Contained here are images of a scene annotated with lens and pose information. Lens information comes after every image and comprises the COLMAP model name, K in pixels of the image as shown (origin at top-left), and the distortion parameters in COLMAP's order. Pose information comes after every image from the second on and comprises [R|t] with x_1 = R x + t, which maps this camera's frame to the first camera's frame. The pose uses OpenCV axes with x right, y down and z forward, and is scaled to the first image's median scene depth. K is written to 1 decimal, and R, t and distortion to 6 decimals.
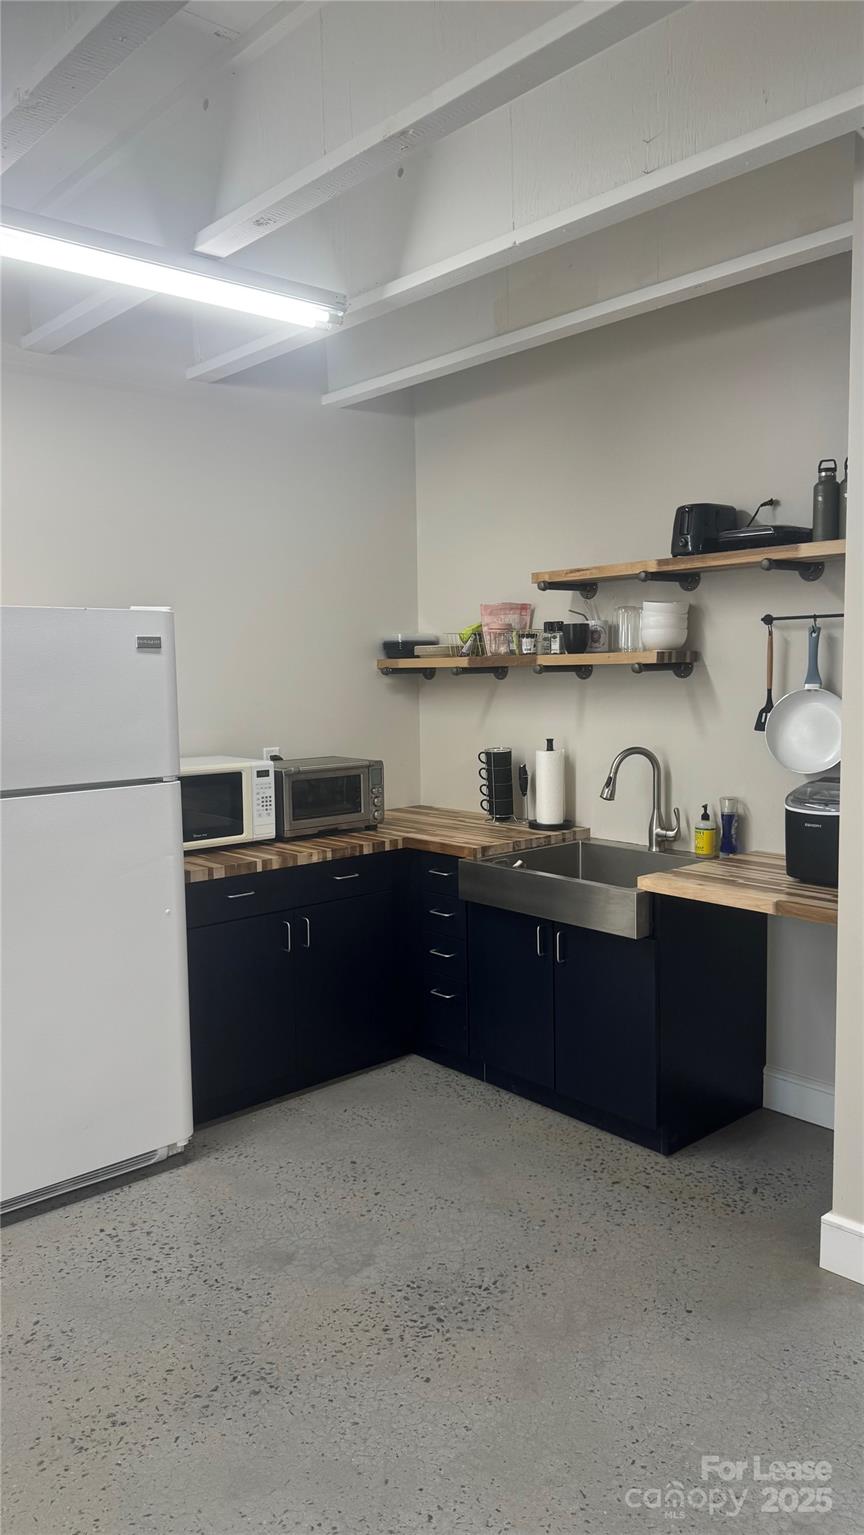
lens RADIAL K [[1080.3, 0, 432.0], [0, 1080.3, 767.5], [0, 0, 1]] dist [0.146435, -0.297094]
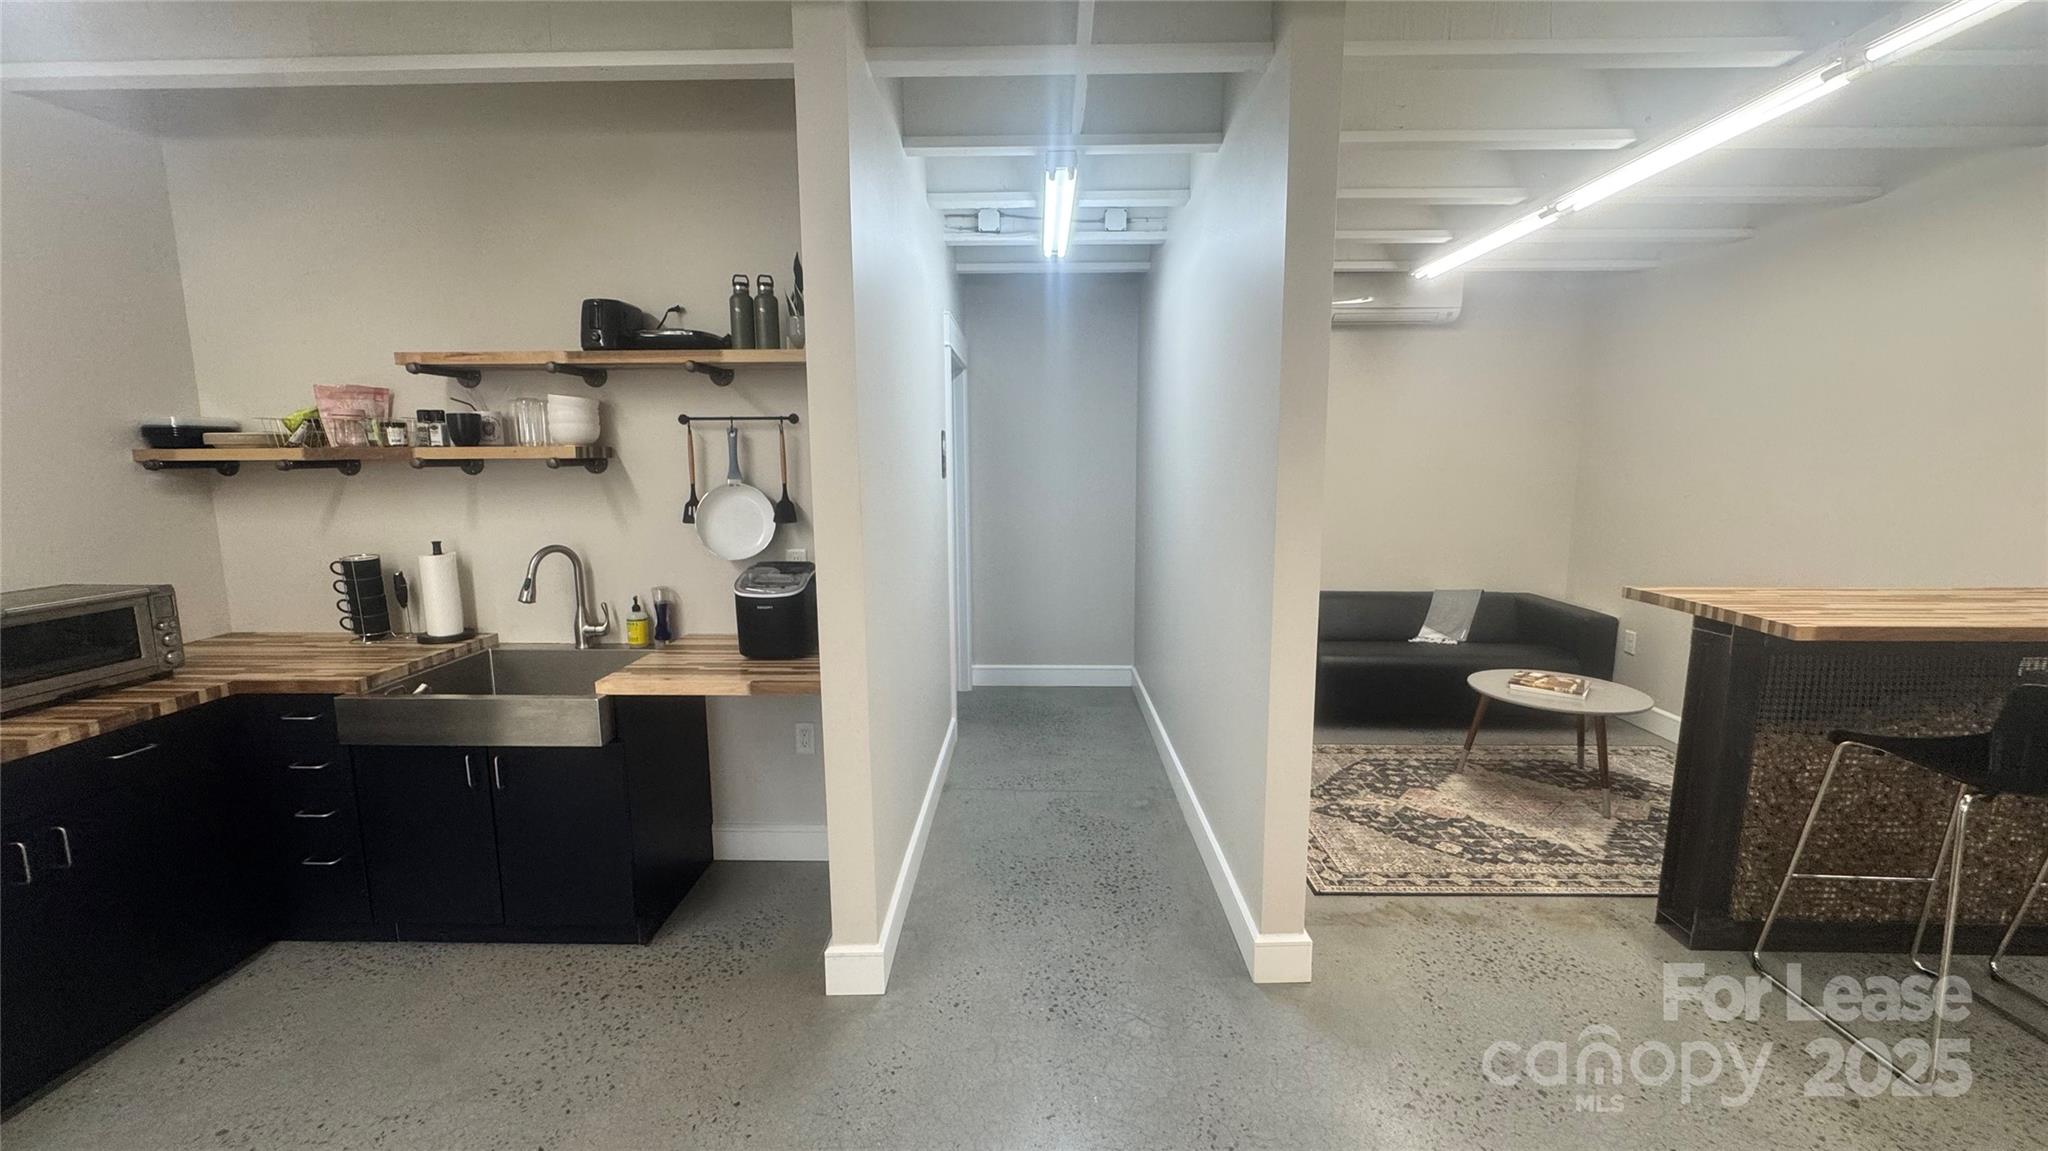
lens RADIAL K [[819.3, 0, 1028.0], [0, 819.3, 573.5], [0, 0, 1]] dist [-0.002638, -0.000461]
pose [[0.680659, -0.092652, 0.726718, -0.056203], [0.061663, 0.995696, 0.069191, -0.017929], [-0.730001, -0.002284, 0.683443, 0.190004]]
